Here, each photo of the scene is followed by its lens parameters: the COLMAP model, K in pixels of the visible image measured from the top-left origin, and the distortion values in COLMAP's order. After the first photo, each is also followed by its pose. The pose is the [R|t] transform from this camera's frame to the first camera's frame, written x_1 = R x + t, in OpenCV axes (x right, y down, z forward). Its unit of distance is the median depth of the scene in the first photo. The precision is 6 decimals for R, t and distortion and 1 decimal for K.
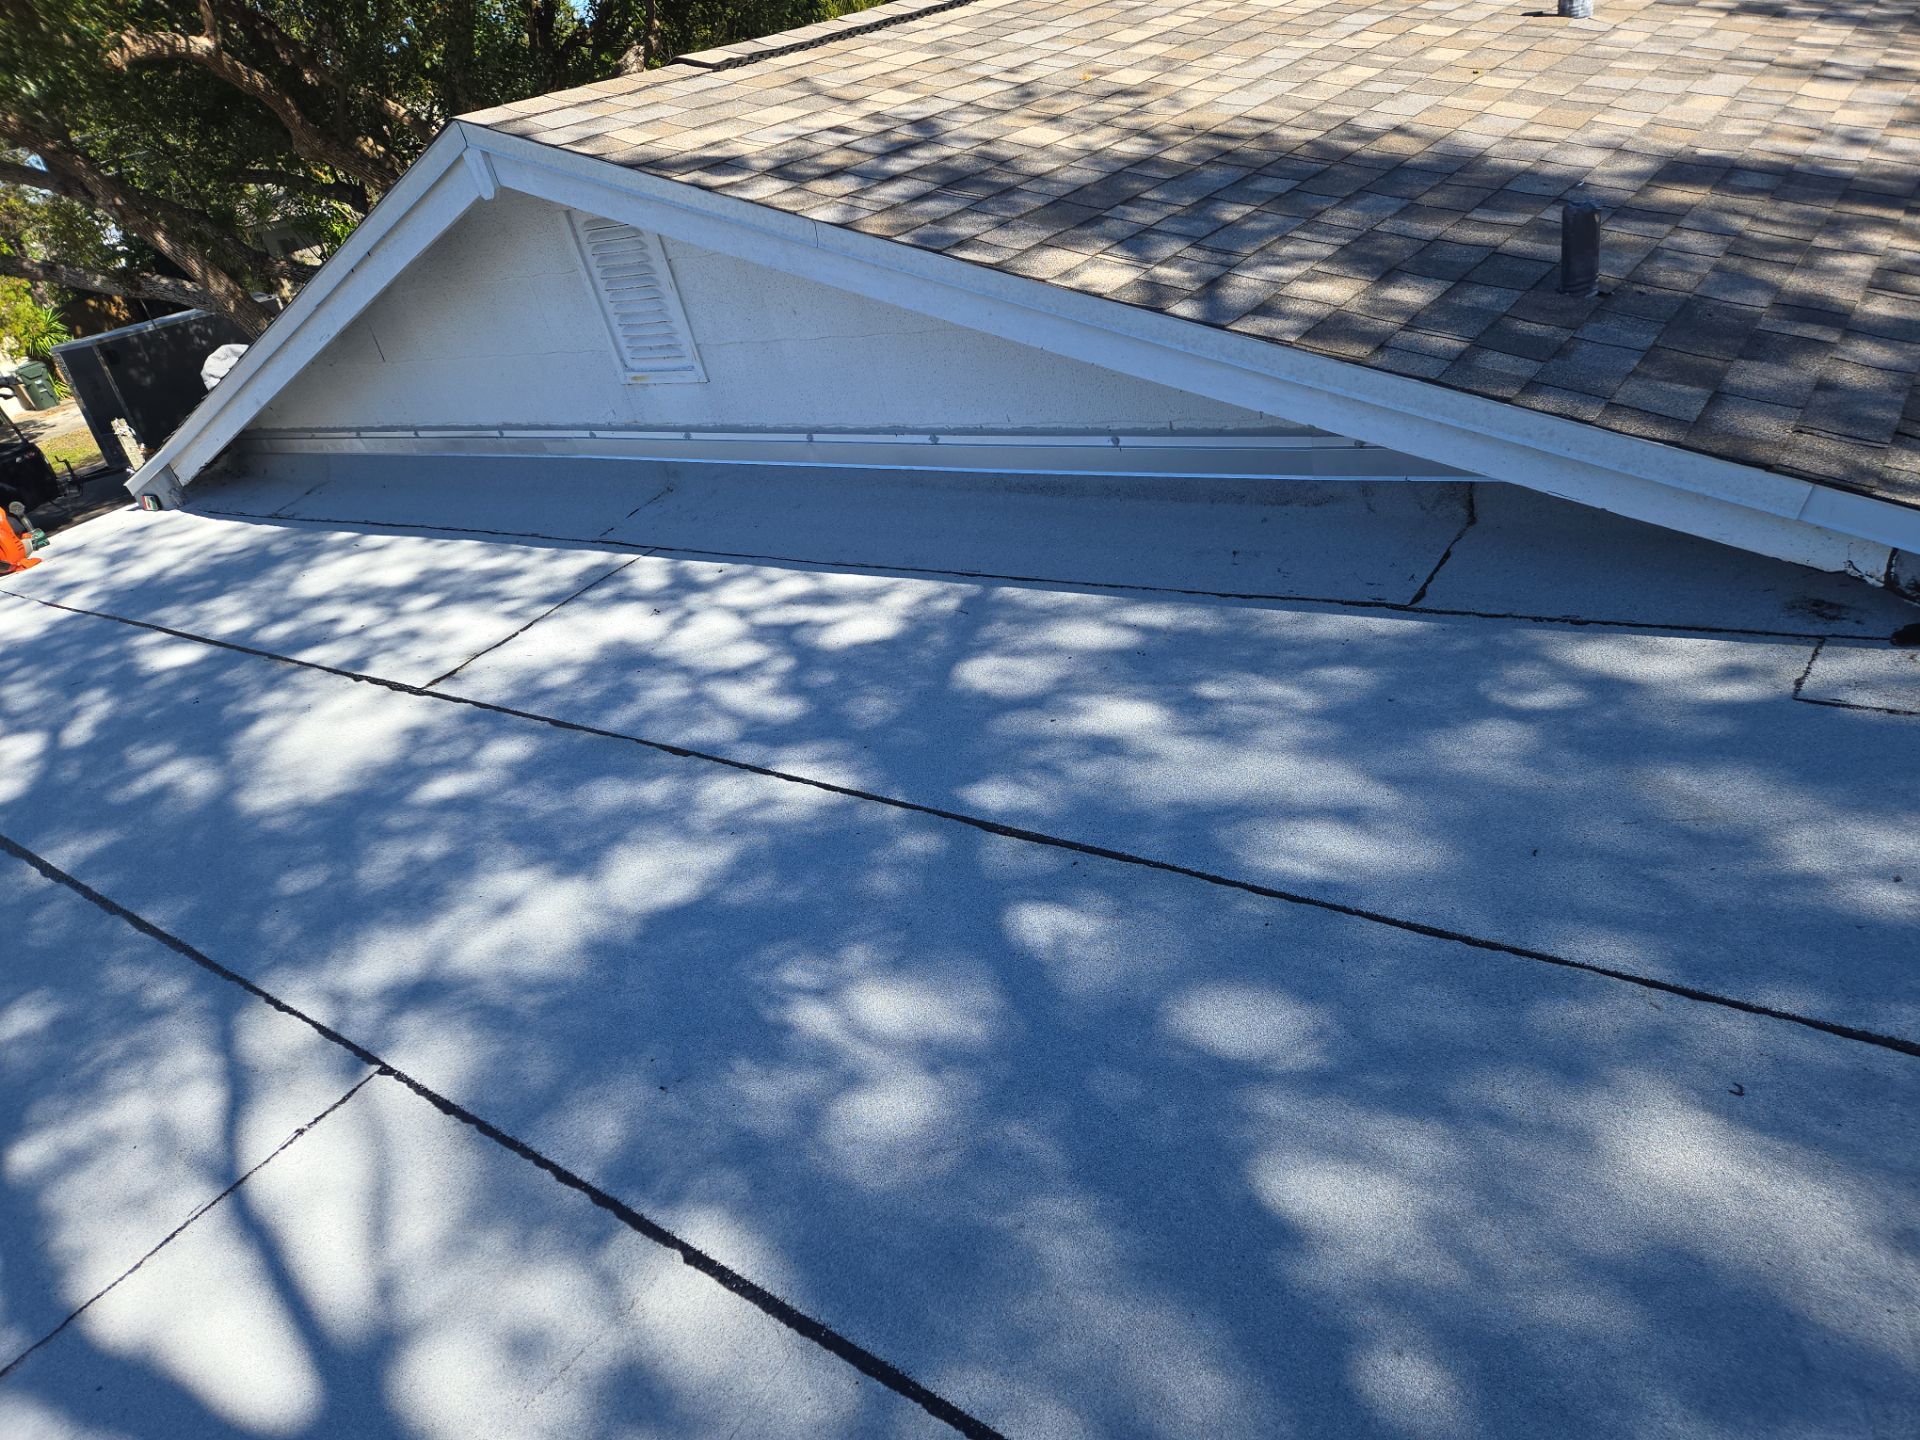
lens RADIAL K [[1262.4, 0, 965.0], [0, 1262.4, 743.6], [0, 0, 1]] dist [0.083479, -0.064326]
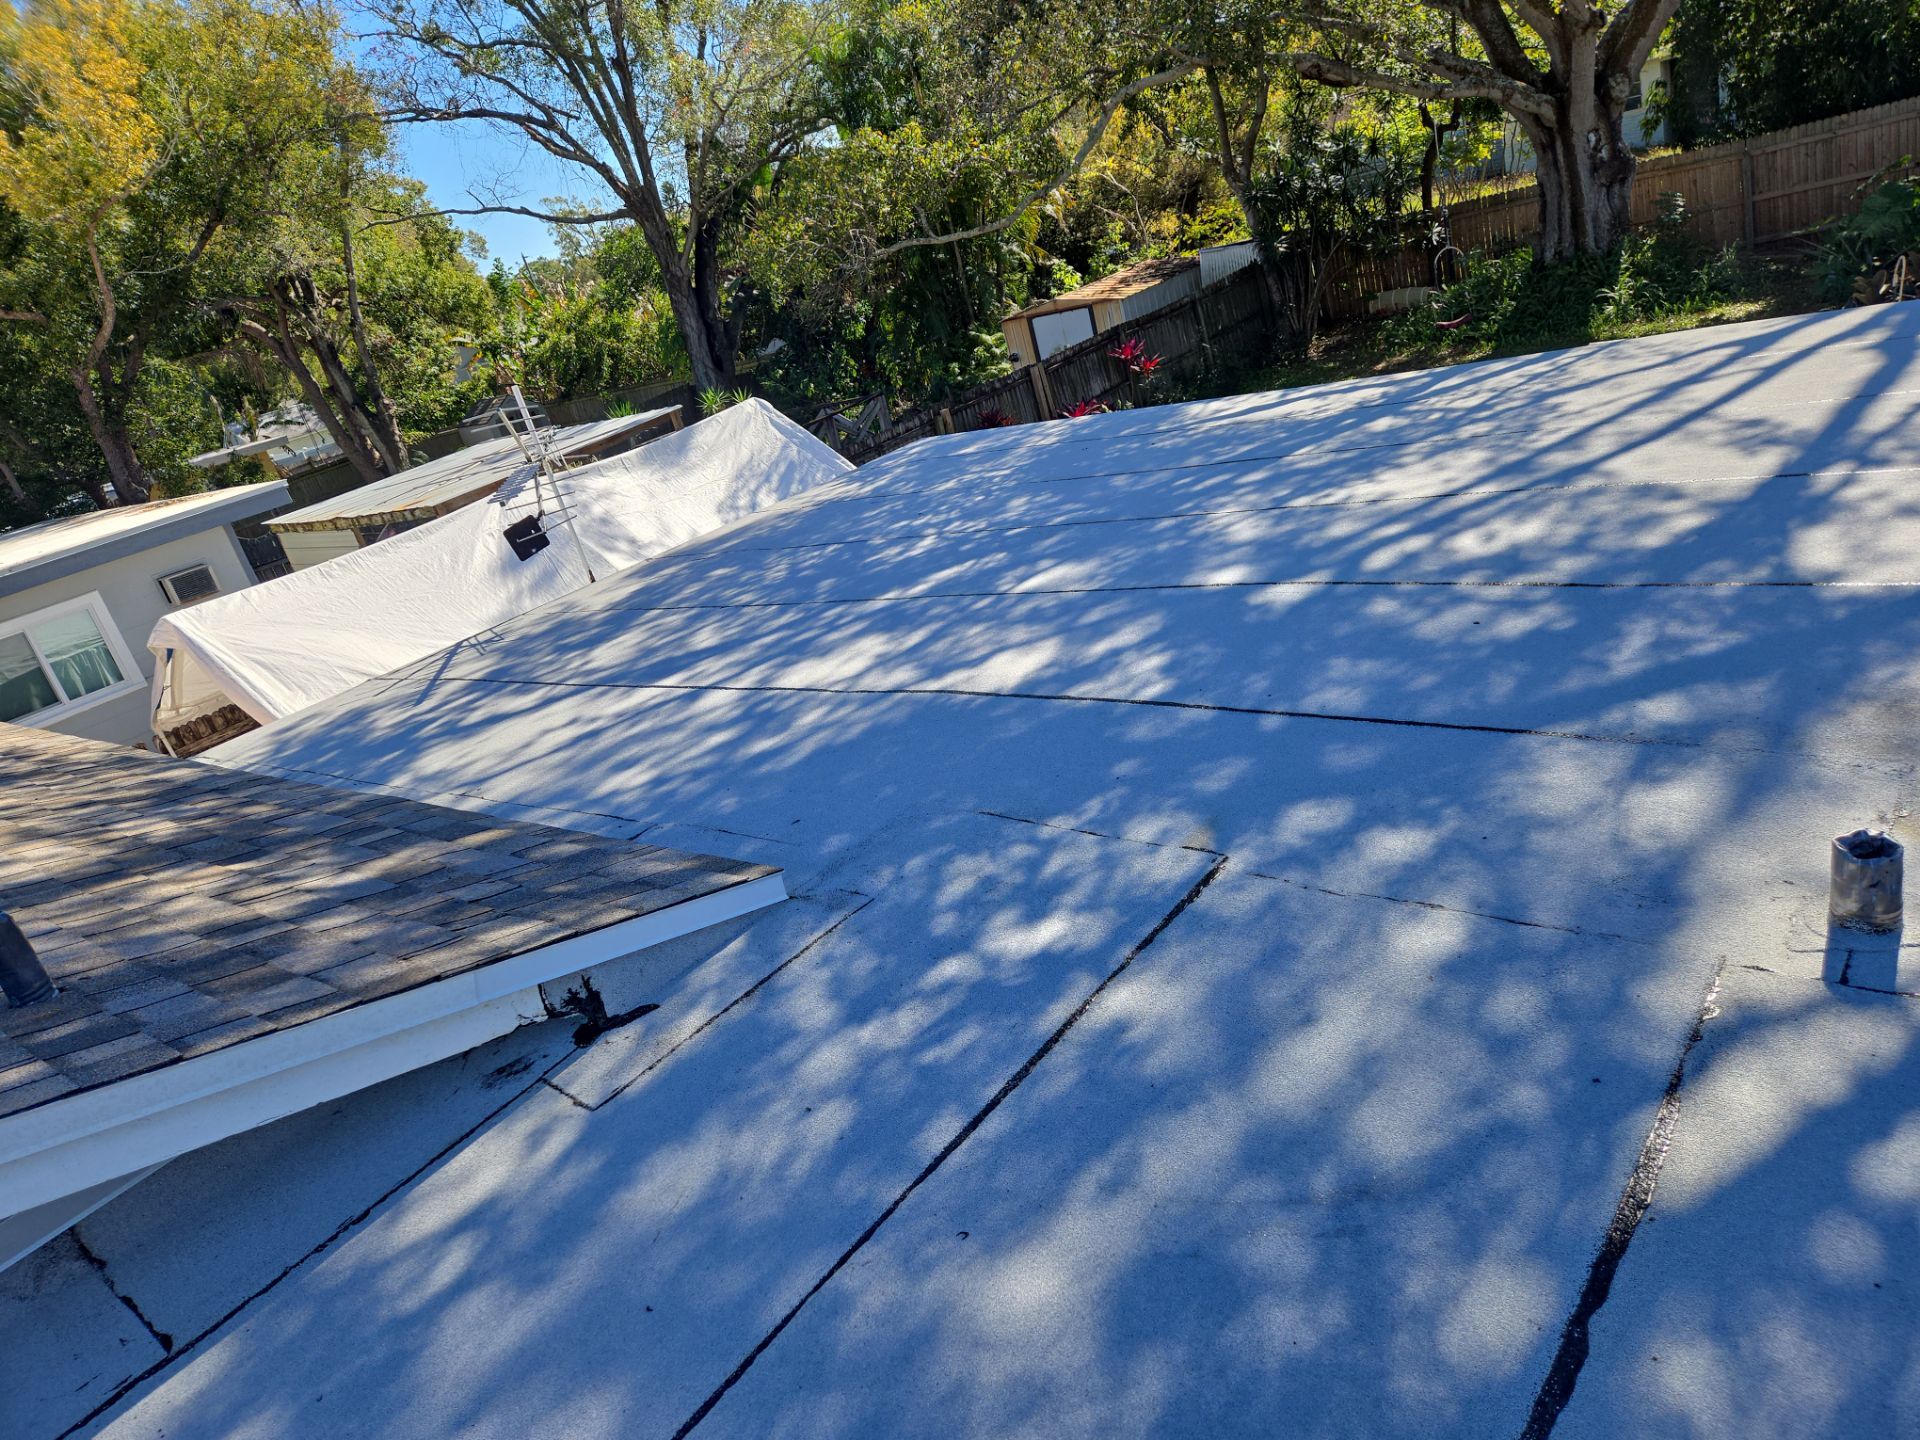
lens RADIAL K [[1274.0, 0, 958.4], [0, 1274.0, 745.2], [0, 0, 1]] dist [0.083867, -0.074991]
pose [[0.097235, -0.176276, 0.979527, -0.262952], [0.695167, 0.716348, 0.059907, -0.073195], [-0.712242, 0.675109, 0.192195, 0.213752]]
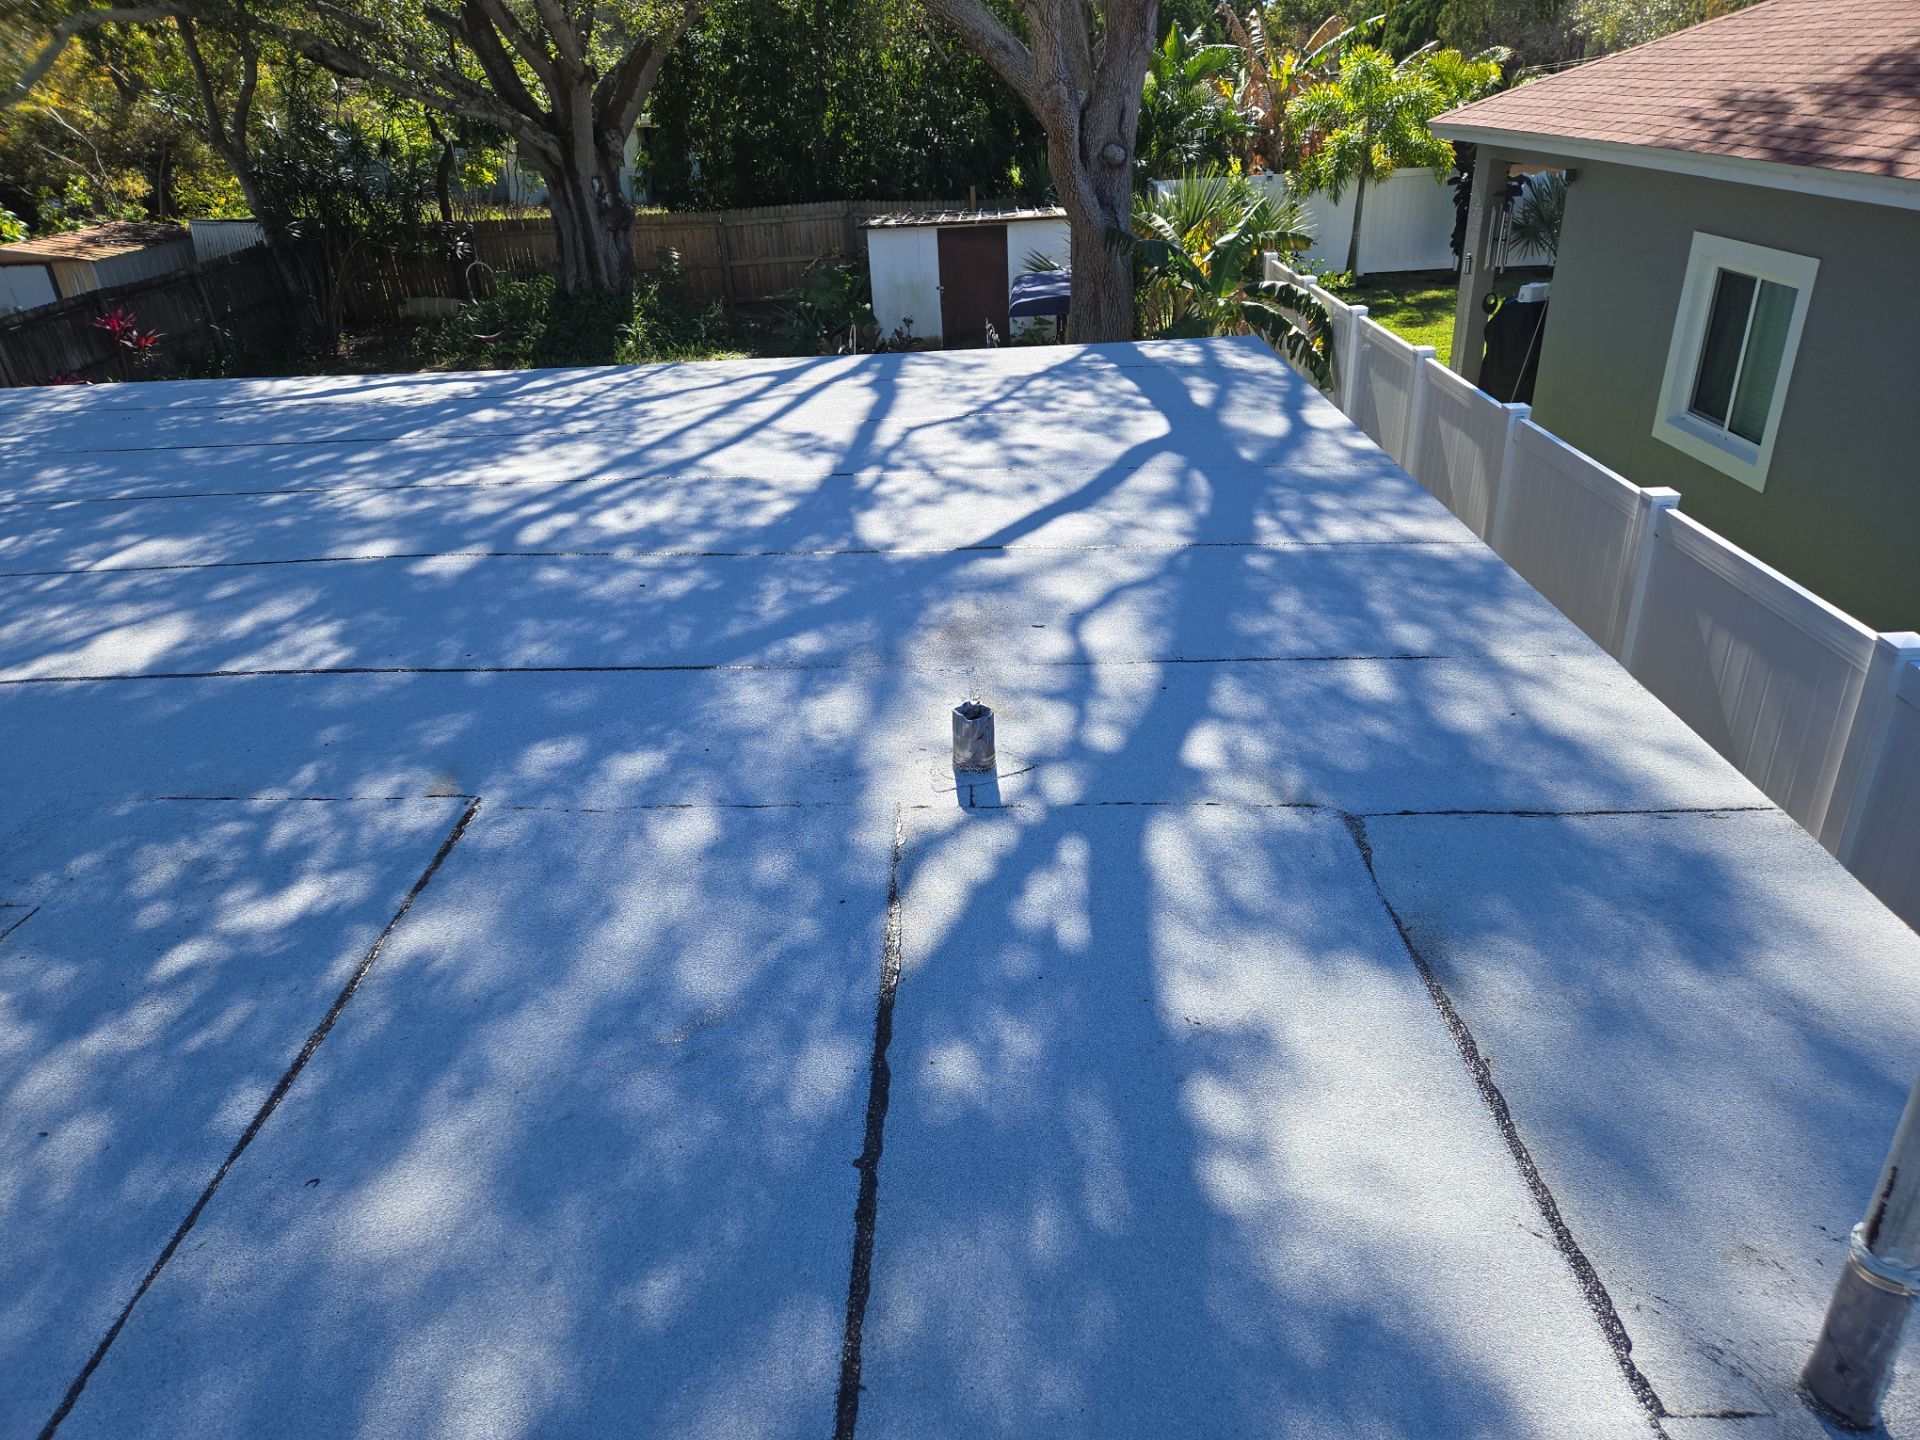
lens RADIAL K [[1274.0, 0, 958.4], [0, 1274.0, 745.2], [0, 0, 1]] dist [0.083867, -0.074991]
pose [[-0.571334, -0.137630, 0.809095, -0.316315], [0.562540, 0.652162, 0.508167, -0.129744], [-0.597600, 0.745481, -0.295180, 0.335708]]
